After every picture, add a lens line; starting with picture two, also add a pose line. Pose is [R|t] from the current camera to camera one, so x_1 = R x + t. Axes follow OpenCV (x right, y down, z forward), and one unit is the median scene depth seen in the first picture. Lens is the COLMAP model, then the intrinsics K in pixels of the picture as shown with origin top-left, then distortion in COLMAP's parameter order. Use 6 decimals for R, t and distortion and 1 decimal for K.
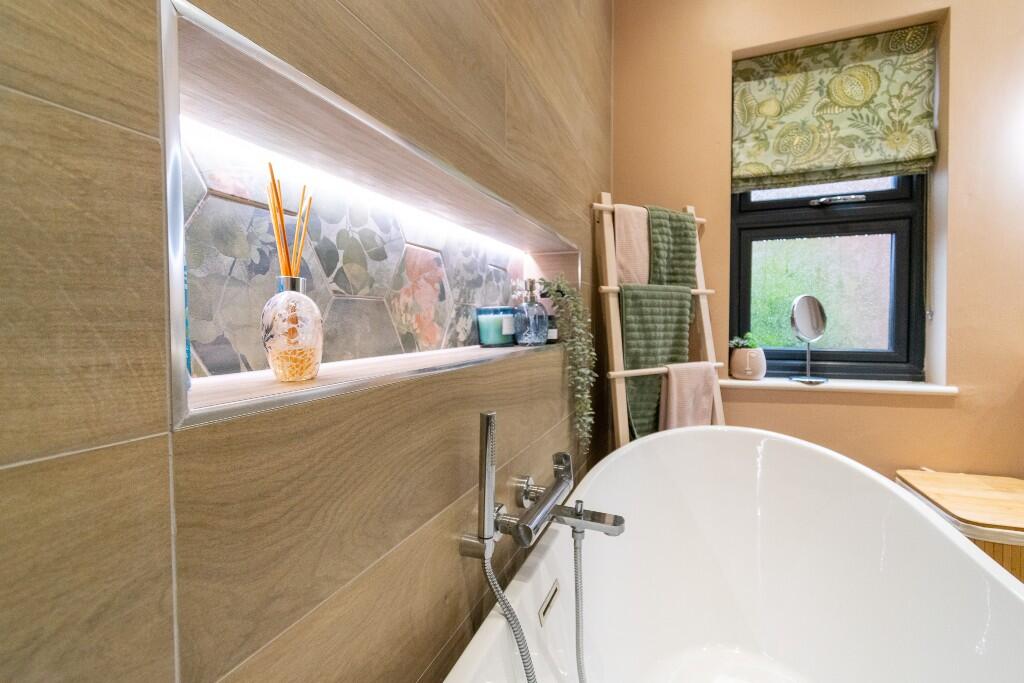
lens RADIAL K [[452.1, 0, 511.1], [0, 452.1, 336.2], [0, 0, 1]] dist [0.007071, -0.002934]
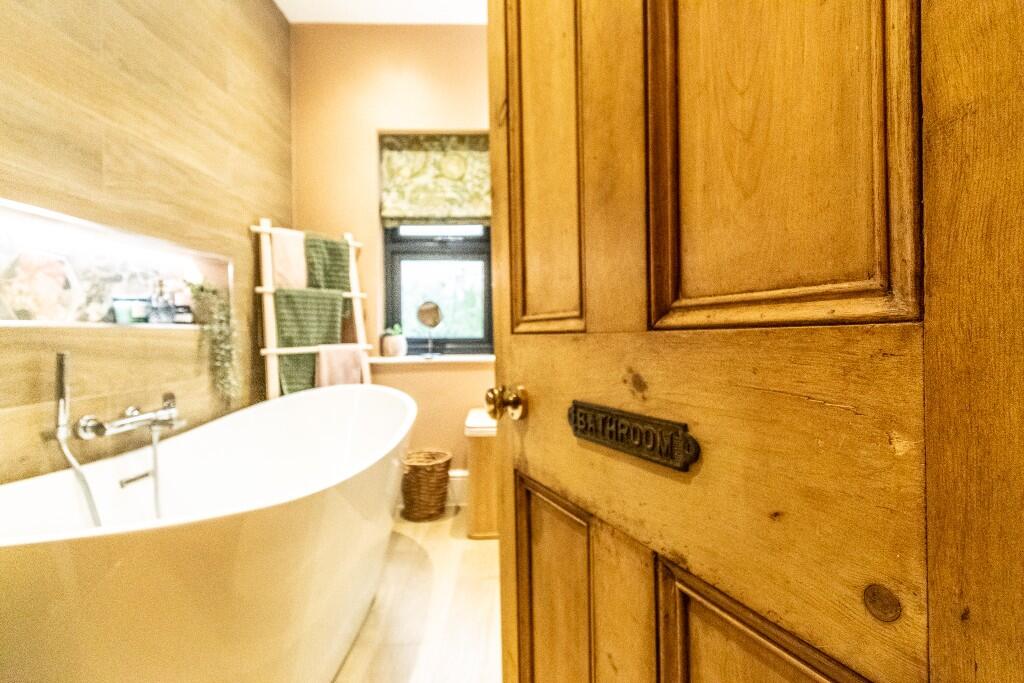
lens RADIAL K [[452.1, 0, 515.0], [0, 452.1, 339.4], [0, 0, 1]] dist [0.007071, -0.002934]
pose [[0.927011, -0.003947, 0.375013, 0.376871], [0.010899, 0.999806, -0.016420, 0.071113], [-0.374876, 0.019309, 0.926874, -0.516043]]
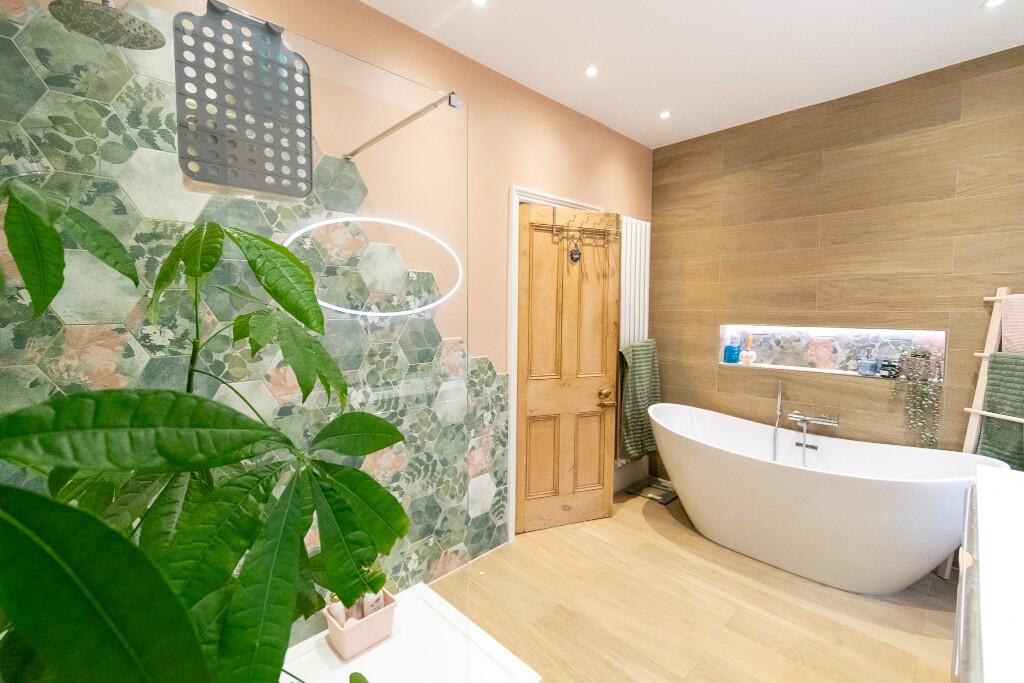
lens RADIAL K [[452.1, 0, 517.4], [0, 452.1, 335.0], [0, 0, 1]] dist [0.007071, -0.002934]
pose [[-0.400055, 0.062657, -0.914347, 2.059891], [-0.029092, 0.996289, 0.081001, -0.231269], [0.916029, 0.059005, -0.396748, 0.166868]]
